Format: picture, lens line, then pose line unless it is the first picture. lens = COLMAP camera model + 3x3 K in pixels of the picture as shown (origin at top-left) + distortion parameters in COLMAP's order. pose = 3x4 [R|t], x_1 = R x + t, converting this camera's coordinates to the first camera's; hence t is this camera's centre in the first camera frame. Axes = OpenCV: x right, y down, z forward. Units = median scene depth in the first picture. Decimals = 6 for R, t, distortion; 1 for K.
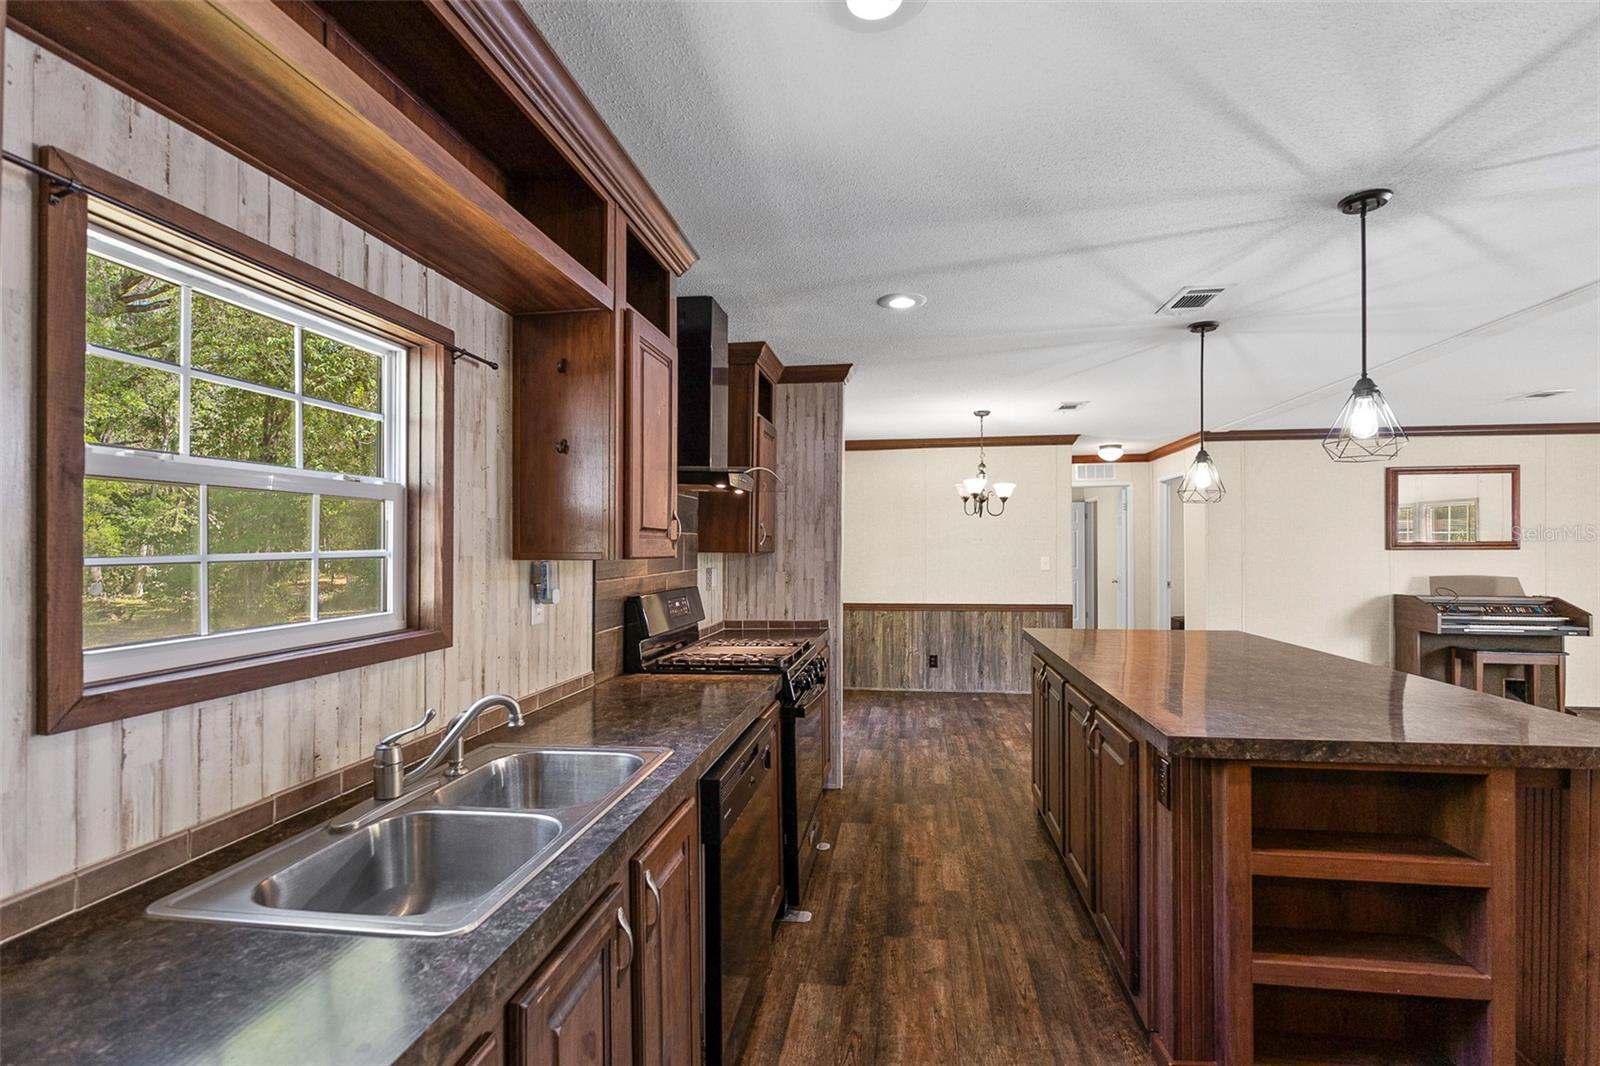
lens RADIAL K [[725.7, 0, 805.2], [0, 725.7, 547.5], [0, 0, 1]] dist [-0.006457, 0.000135]
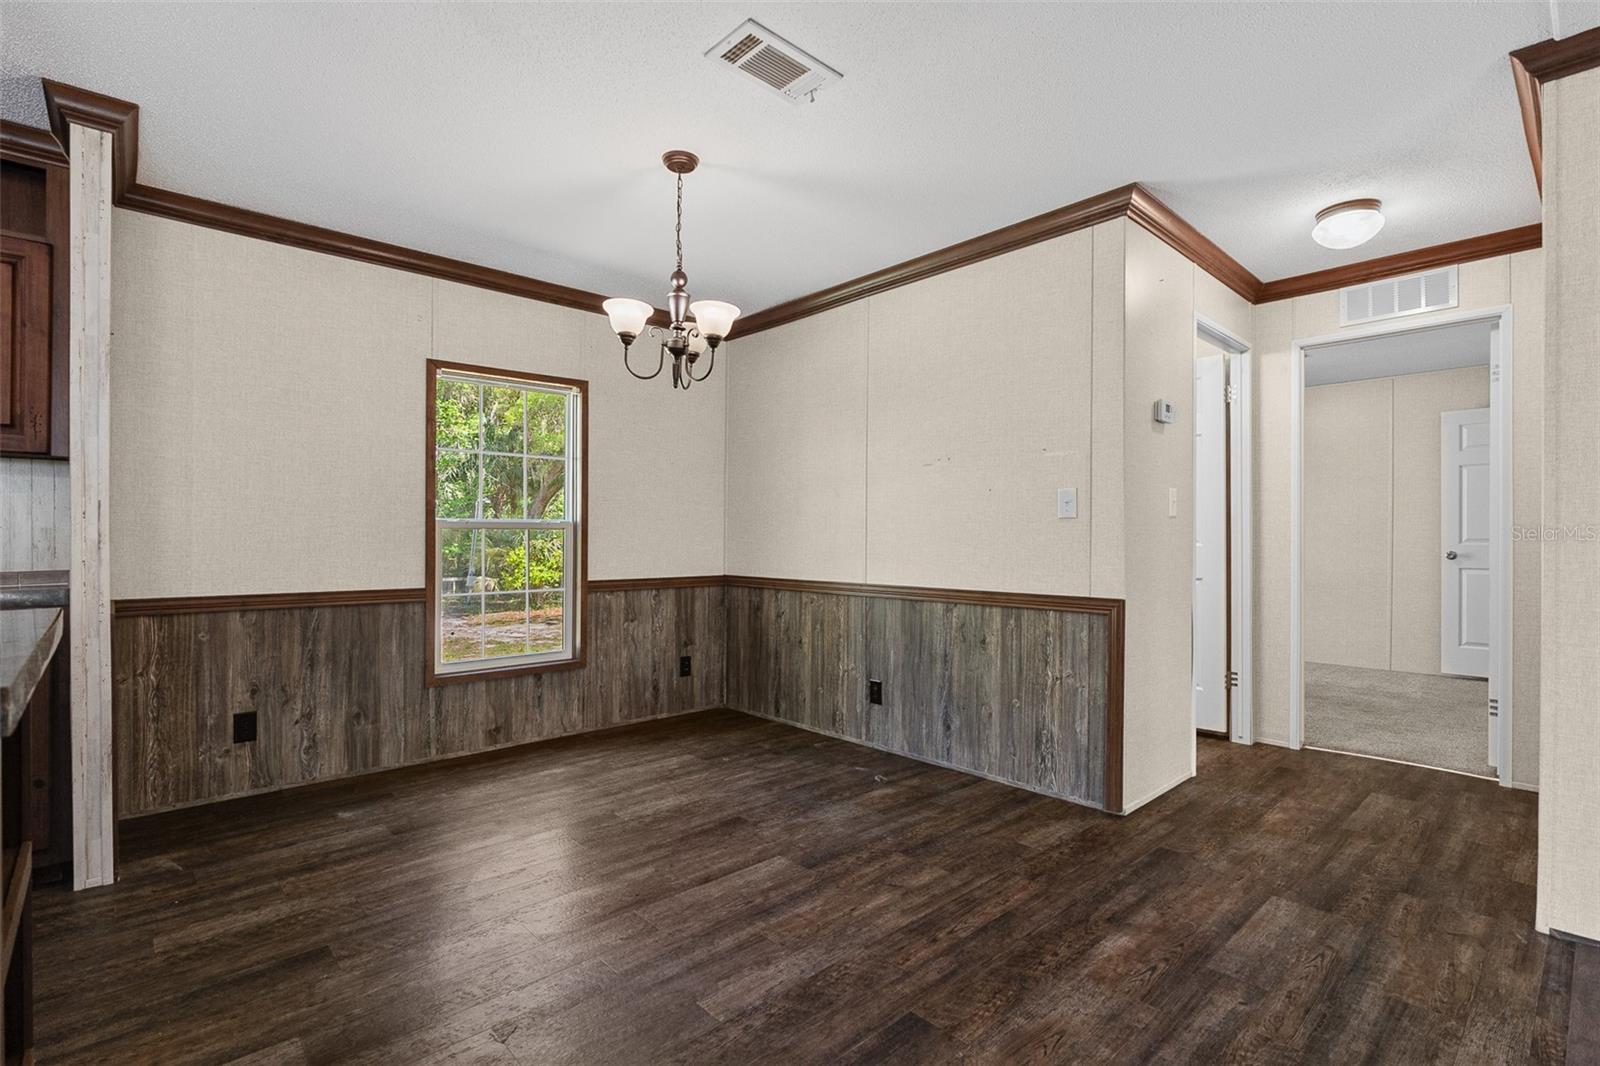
lens RADIAL K [[746.6, 0, 794.8], [0, 746.6, 536.5], [0, 0, 1]] dist [-0.004568, 0.000572]
pose [[0.779274, 0.003453, -0.626674, 0.599662], [-0.002678, 0.999994, 0.002180, 0.051417], [0.626678, -0.000020, 0.779278, 0.670243]]
